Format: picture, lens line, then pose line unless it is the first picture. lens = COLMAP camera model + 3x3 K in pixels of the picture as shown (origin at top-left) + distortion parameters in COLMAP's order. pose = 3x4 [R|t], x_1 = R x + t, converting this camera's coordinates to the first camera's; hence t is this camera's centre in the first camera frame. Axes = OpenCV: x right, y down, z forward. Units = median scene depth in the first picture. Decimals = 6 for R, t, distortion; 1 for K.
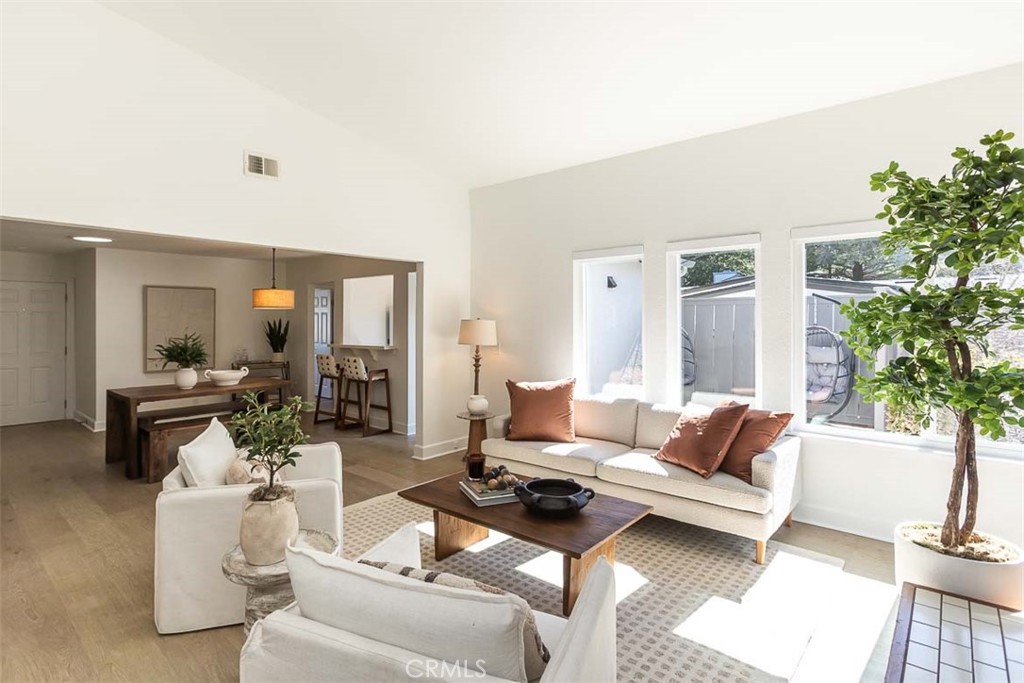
lens RADIAL K [[513.4, 0, 511.5], [0, 513.4, 317.4], [0, 0, 1]] dist [-0.001065, -0.000095]
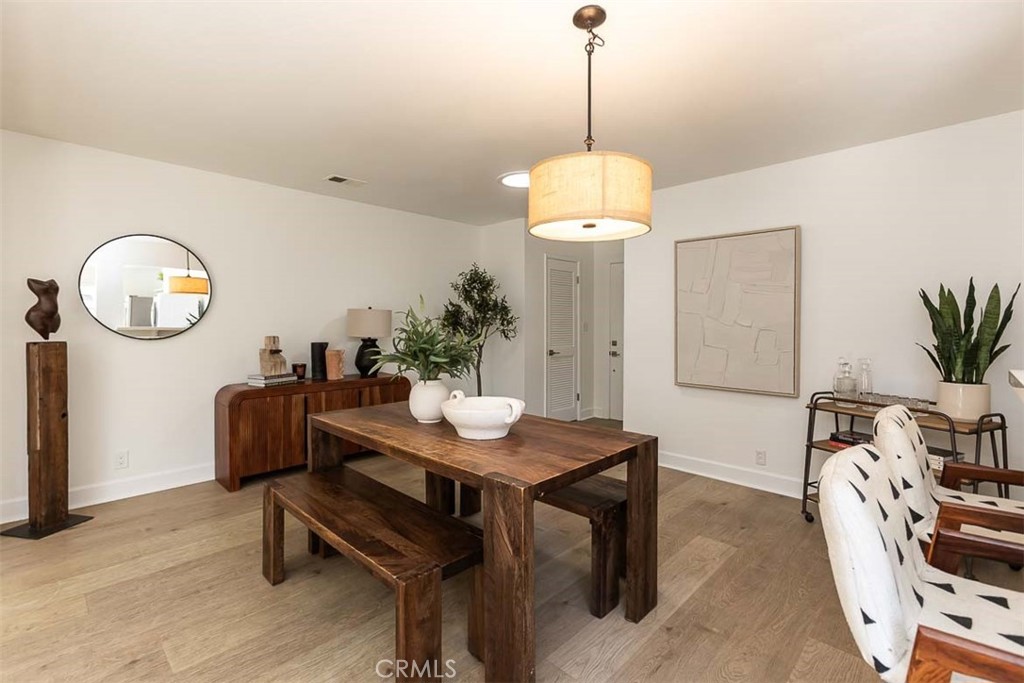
lens RADIAL K [[469.1, 0, 508.8], [0, 469.1, 321.4], [0, 0, 1]] dist [-0.000290, -0.000062]
pose [[-0.078710, -0.001448, -0.996896, -0.185958], [0.003315, 0.999993, -0.001714, 0.041237], [0.996892, -0.003440, -0.078705, 1.053894]]
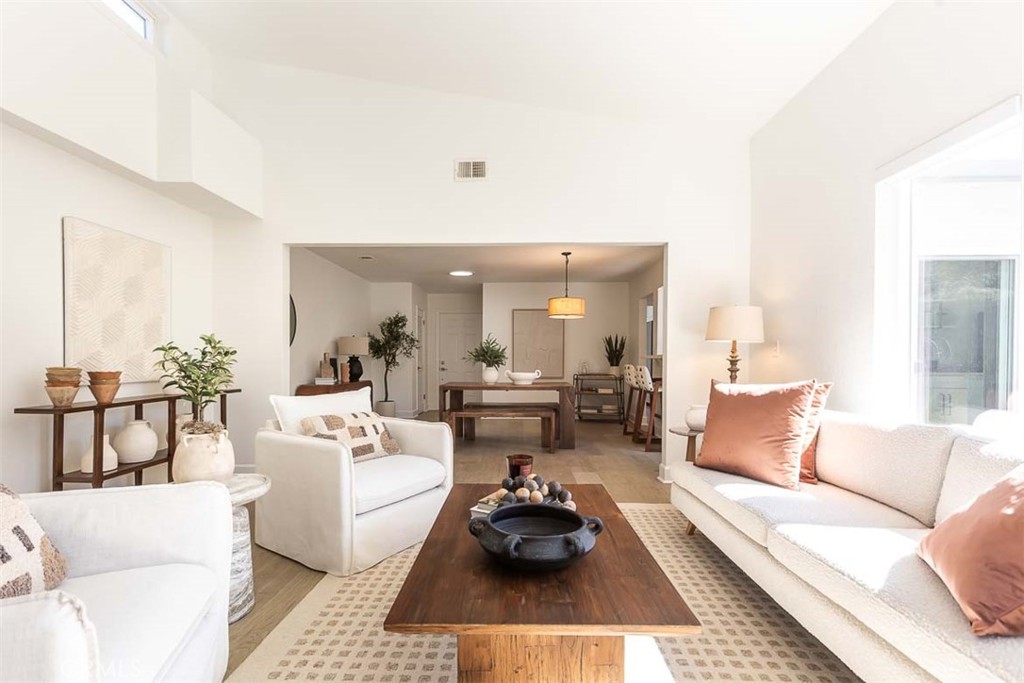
lens RADIAL K [[480.3, 0, 511.7], [0, 480.3, 365.1], [0, 0, 1]] dist [-0.000879, 0.007593]
pose [[0.630950, 0.009247, -0.775769, 0.254242], [0.004636, 0.999866, 0.015689, 0.071231], [0.775810, -0.013495, 0.630823, 0.307370]]
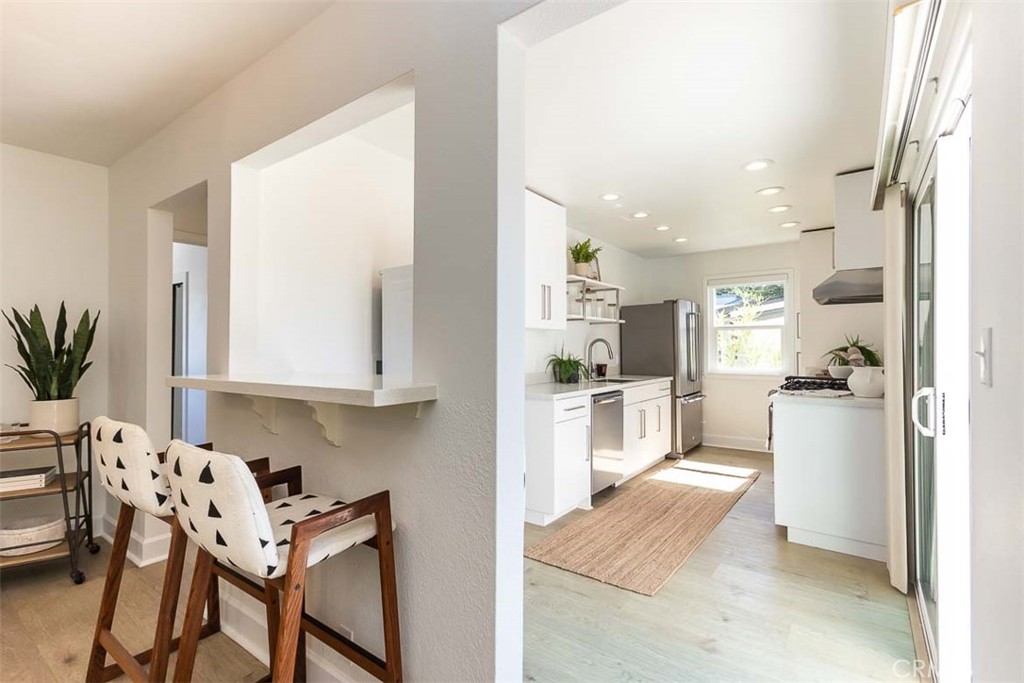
lens RADIAL K [[461.7, 0, 512.0], [0, 461.7, 341.5], [0, 0, 1]] dist [0.003926, 0.000621]
pose [[0.996783, 0.000000, 0.080150, -0.242199], [0.000646, 0.999967, -0.008039, 0.045771], [-0.080148, 0.008065, 0.996750, 0.947342]]
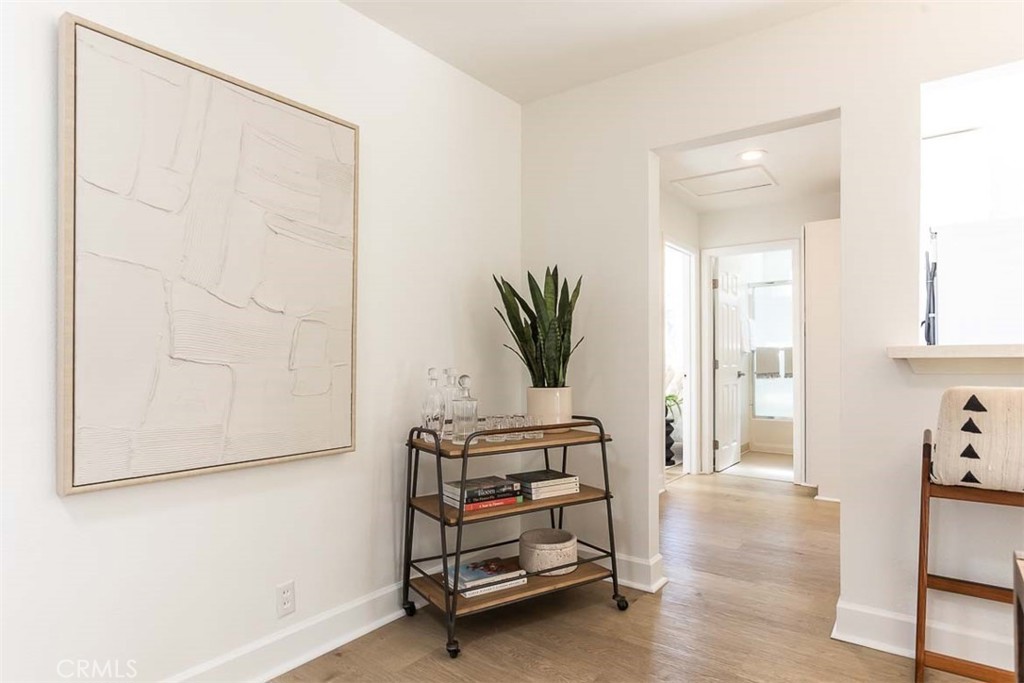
lens RADIAL K [[589.4, 0, 512.3], [0, 589.4, 348.4], [0, 0, 1]] dist [-0.002910, -0.000245]
pose [[0.998046, -0.001327, 0.062476, -0.710086], [0.001585, 0.999990, -0.004068, 0.070586], [-0.062470, 0.004159, 0.998038, 0.973882]]
